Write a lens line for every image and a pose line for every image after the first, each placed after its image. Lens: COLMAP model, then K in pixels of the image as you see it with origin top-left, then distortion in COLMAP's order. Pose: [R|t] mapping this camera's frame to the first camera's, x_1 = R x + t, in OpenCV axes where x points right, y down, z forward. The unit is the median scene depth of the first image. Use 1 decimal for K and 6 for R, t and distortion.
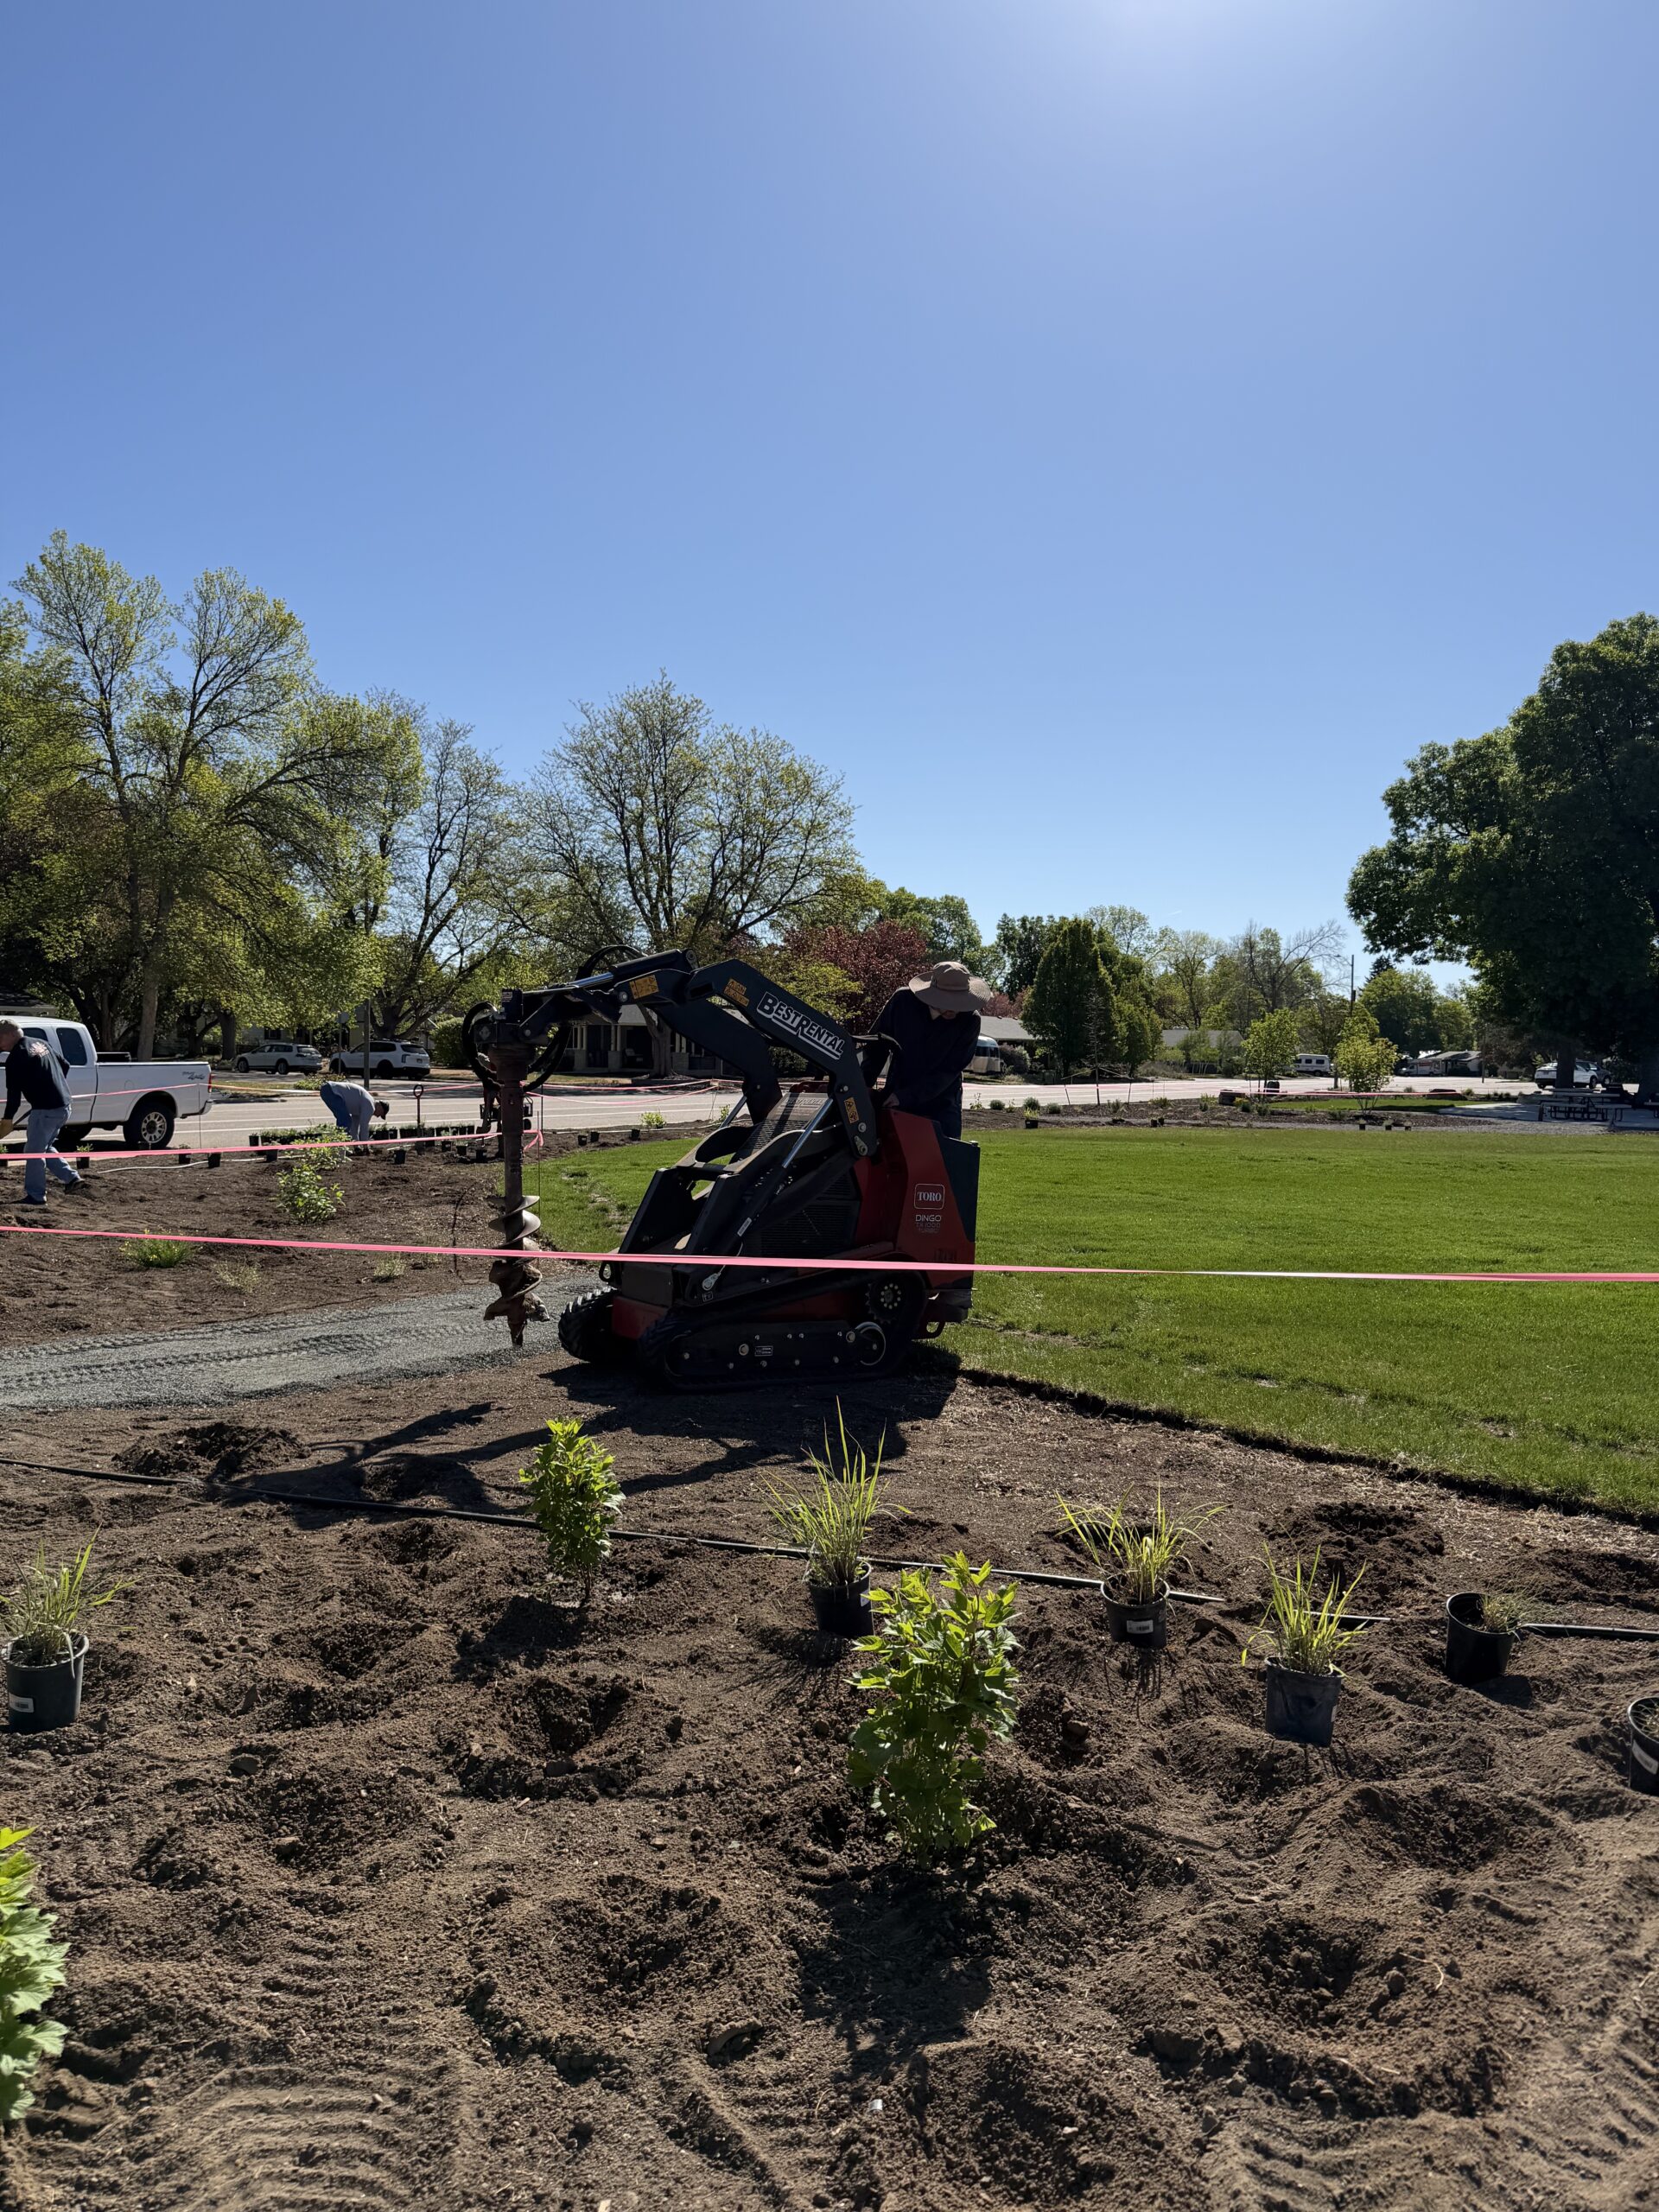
lens RADIAL K [[1539.5, 0, 826.6], [0, 1539.5, 1120.8], [0, 0, 1]] dist [0.005057, -0.039056]
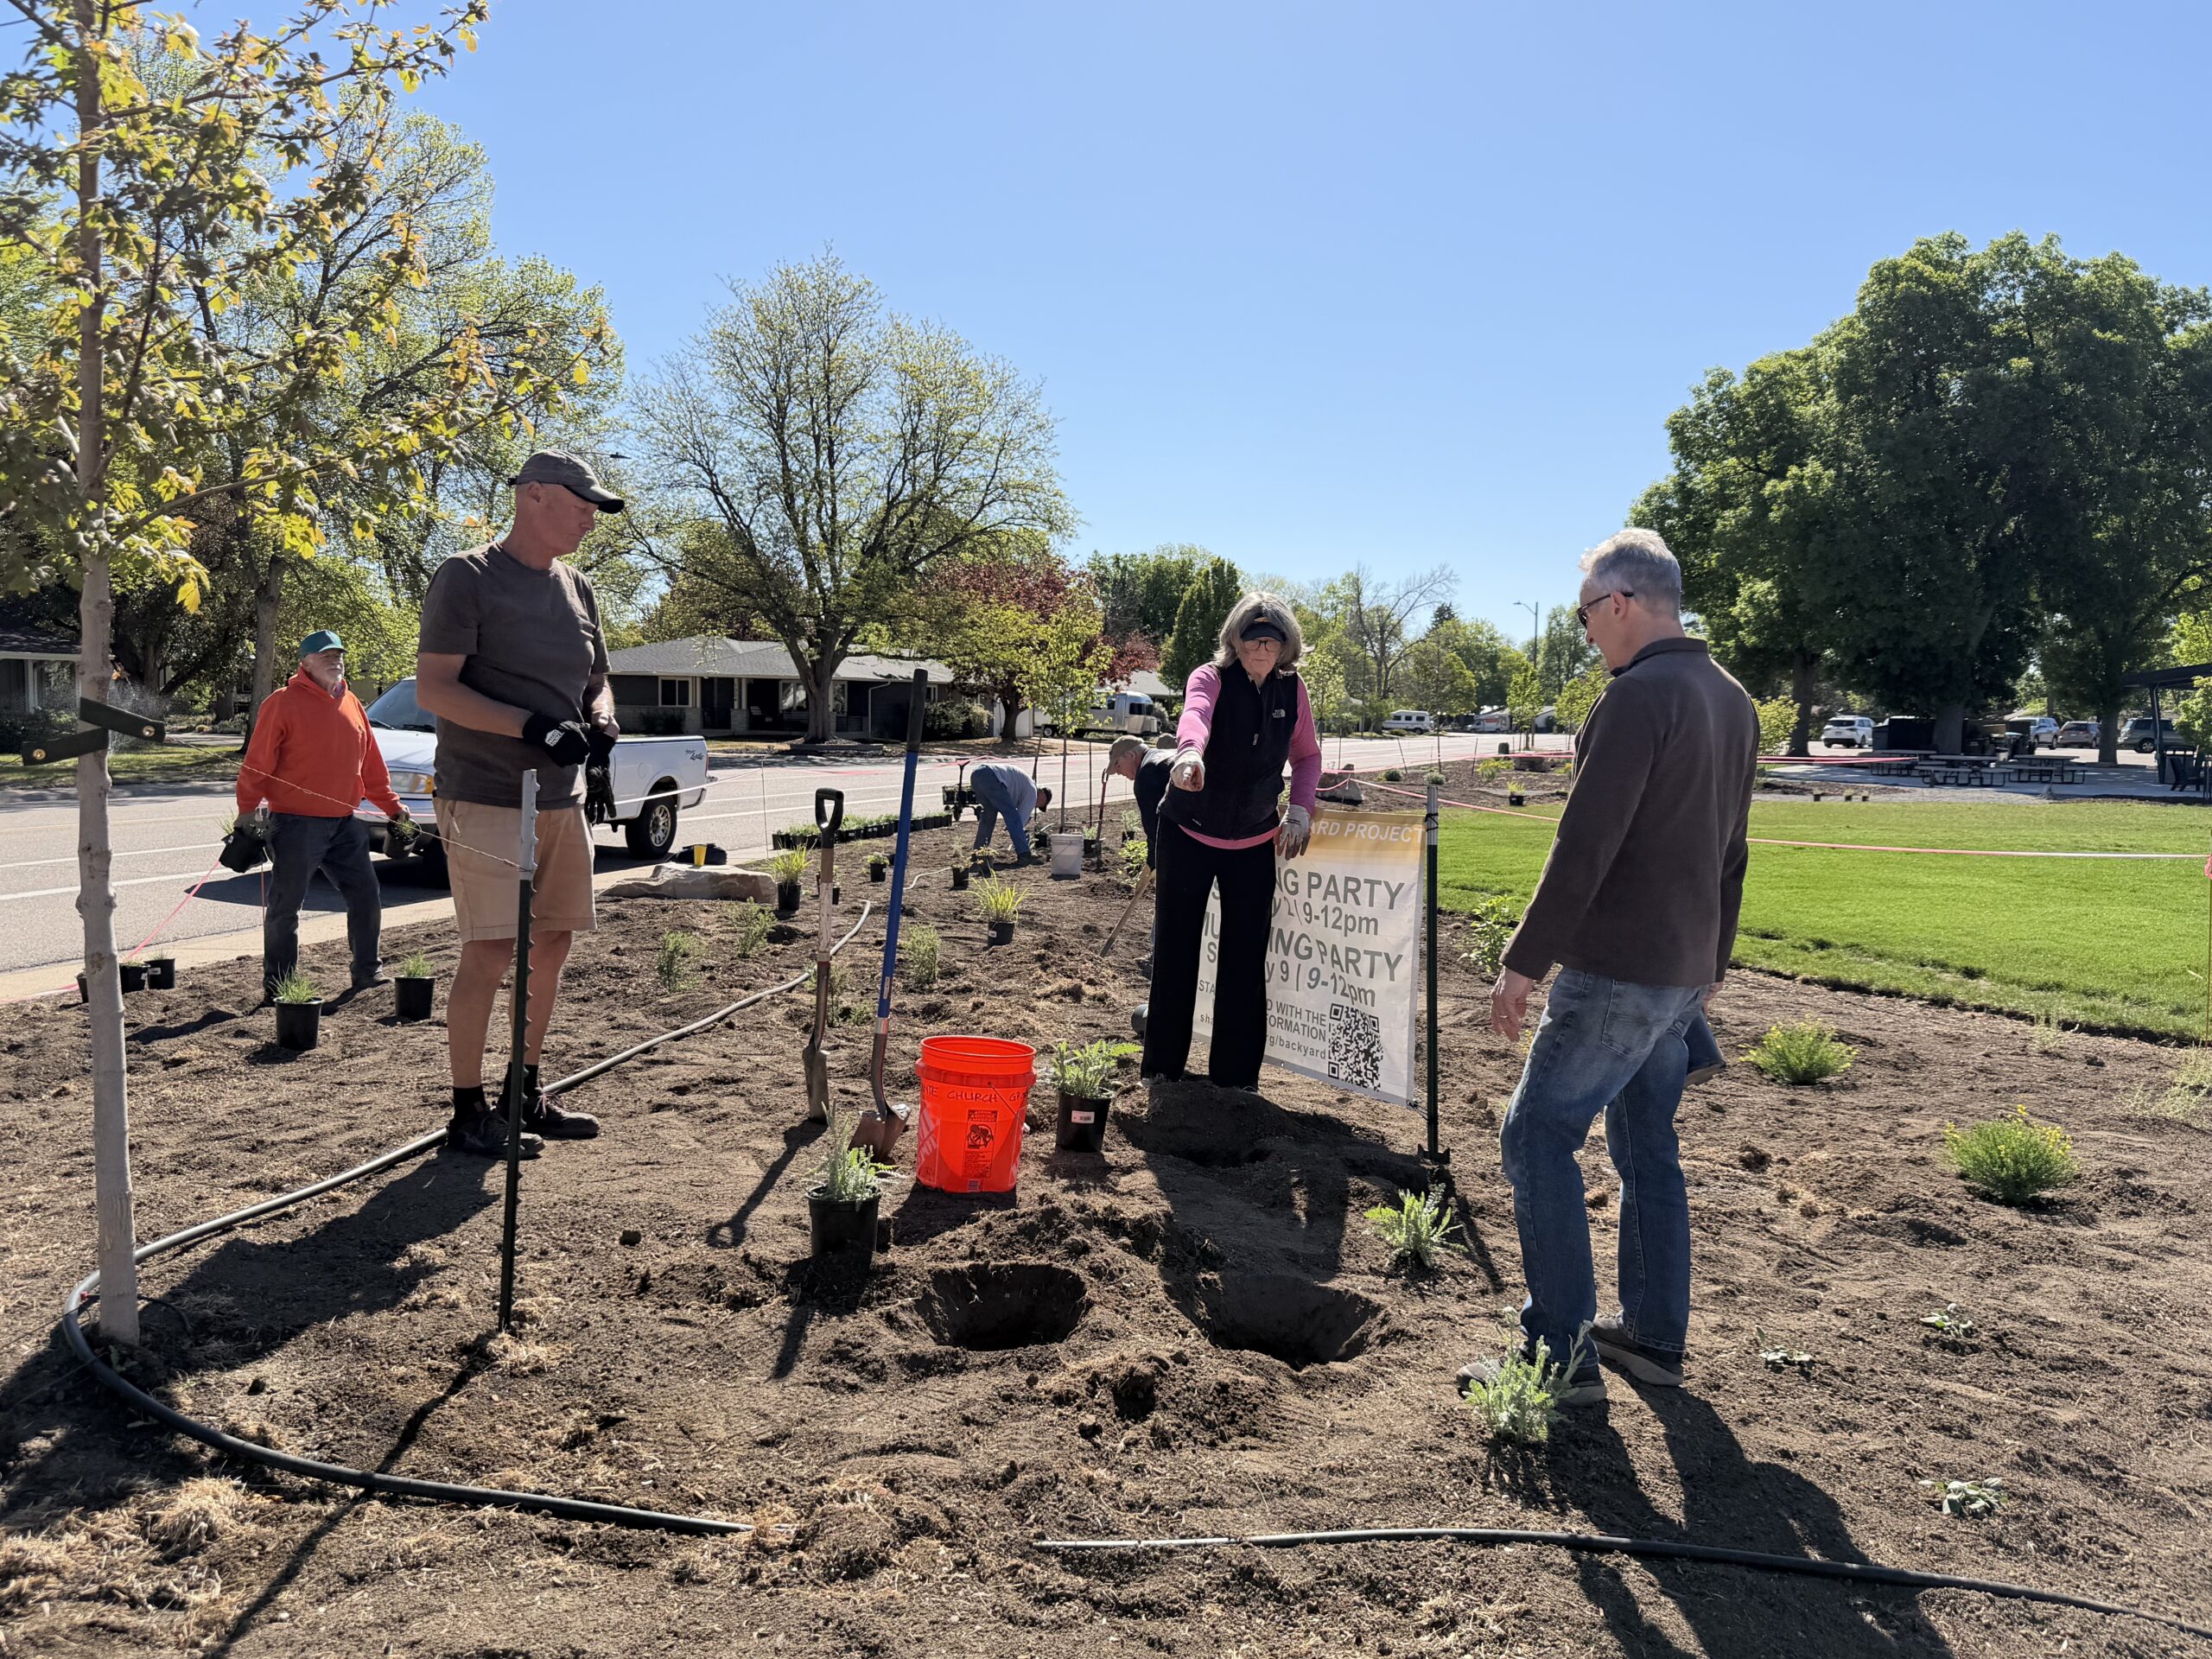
lens RADIAL K [[1730.8, 0, 1103.0], [0, 1730.8, 821.5], [0, 0, 1]] dist [0.019761, -0.003852]
pose [[0.980915, -0.013969, 0.193933, -0.142175], [0.009793, 0.999699, 0.022475, -0.004912], [-0.194189, -0.020147, 0.980757, 0.057188]]
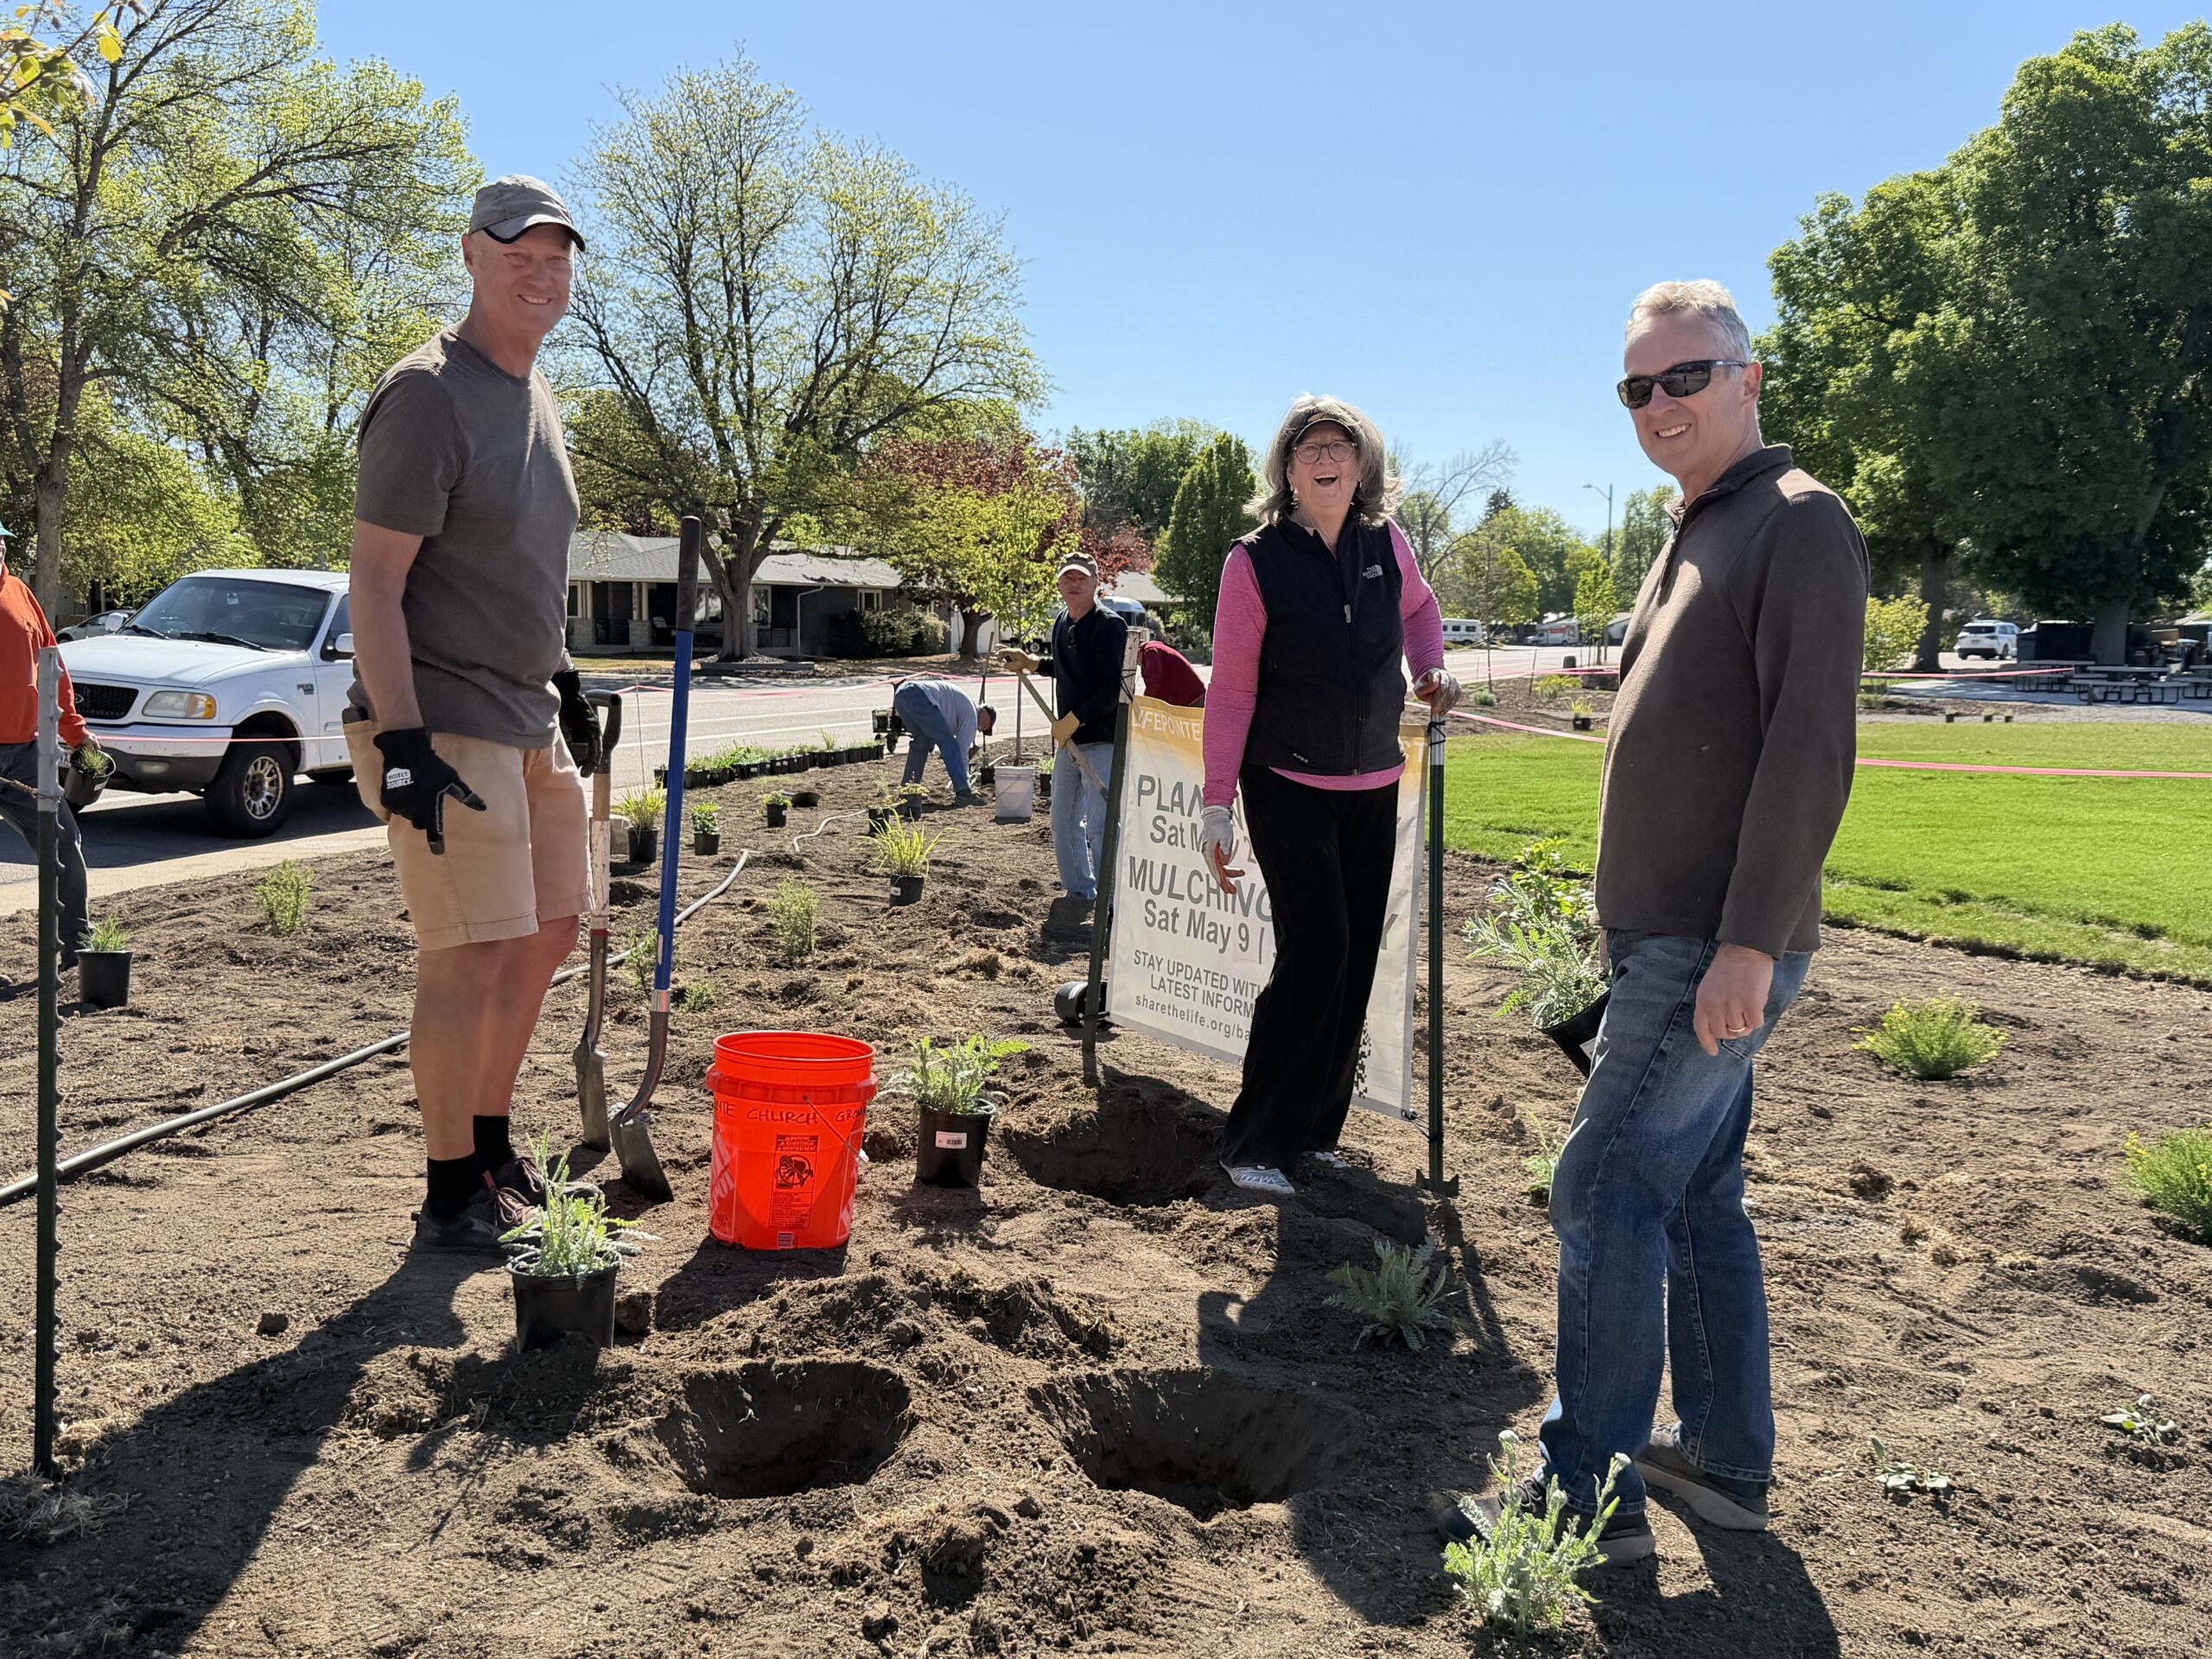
lens RADIAL K [[2081.2, 0, 1105.4], [0, 2081.2, 821.7], [0, 0, 1]] dist [0.016750, 0.000000]
pose [[0.979496, -0.026455, 0.199721, -0.136093], [0.015974, 0.998418, 0.053906, -0.003789], [-0.200831, -0.049610, 0.978369, 0.067008]]
